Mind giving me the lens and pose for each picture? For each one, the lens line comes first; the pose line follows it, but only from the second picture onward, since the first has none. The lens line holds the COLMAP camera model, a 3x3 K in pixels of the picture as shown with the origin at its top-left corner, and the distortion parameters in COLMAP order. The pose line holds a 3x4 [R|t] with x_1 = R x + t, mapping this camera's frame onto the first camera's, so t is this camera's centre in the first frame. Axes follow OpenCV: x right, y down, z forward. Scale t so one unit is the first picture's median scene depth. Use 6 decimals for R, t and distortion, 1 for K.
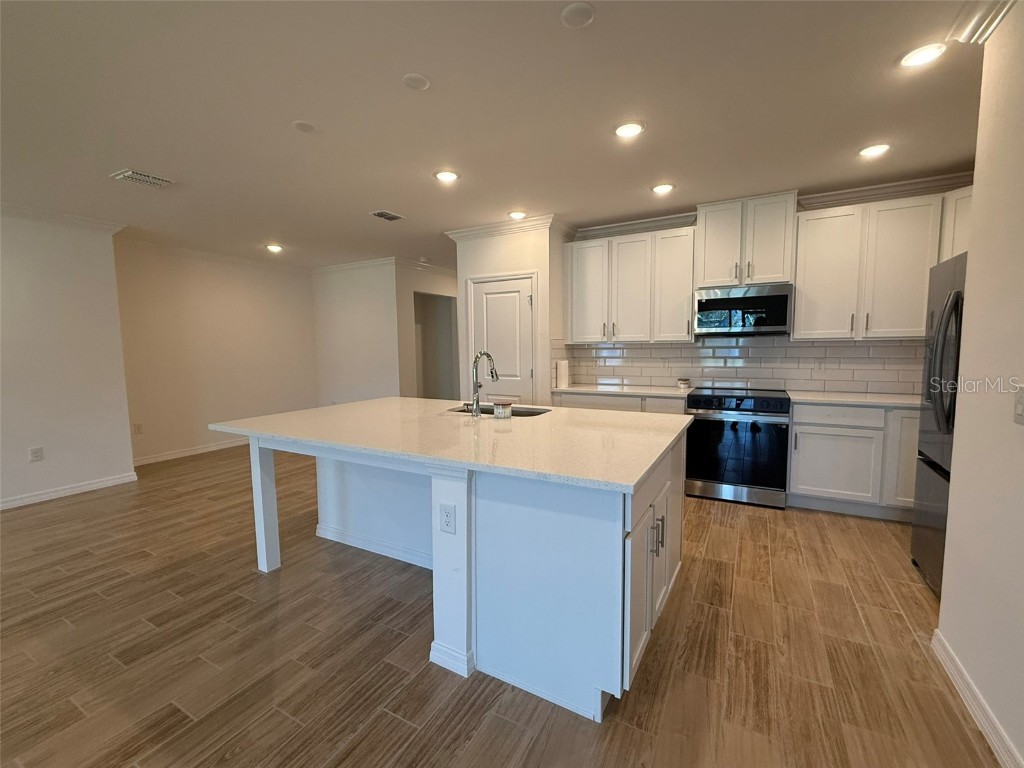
lens RADIAL K [[437.4, 0, 509.5], [0, 437.4, 383.0], [0, 0, 1]] dist [0.001863, 0.000351]
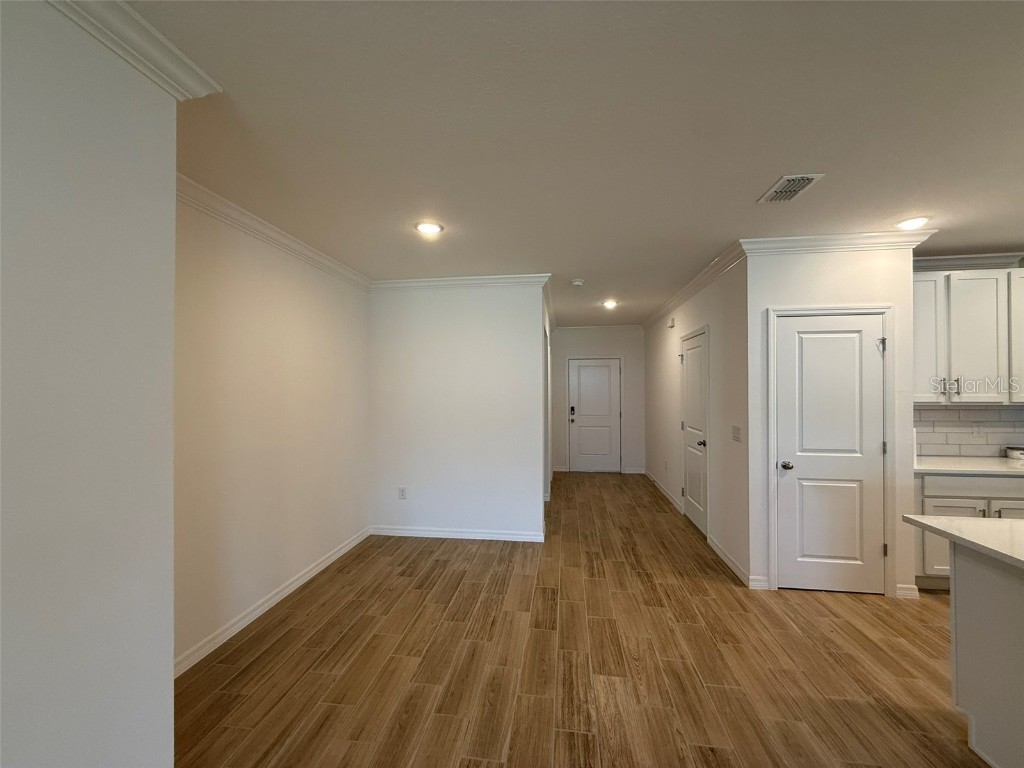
lens RADIAL K [[408.4, 0, 508.9], [0, 408.4, 383.5], [0, 0, 1]] dist [0.000322, 0.000071]
pose [[0.931042, 0.013629, 0.364657, -0.961327], [0.024151, 0.994810, -0.098841, -0.095341], [-0.364112, 0.100832, 0.925881, 0.775140]]
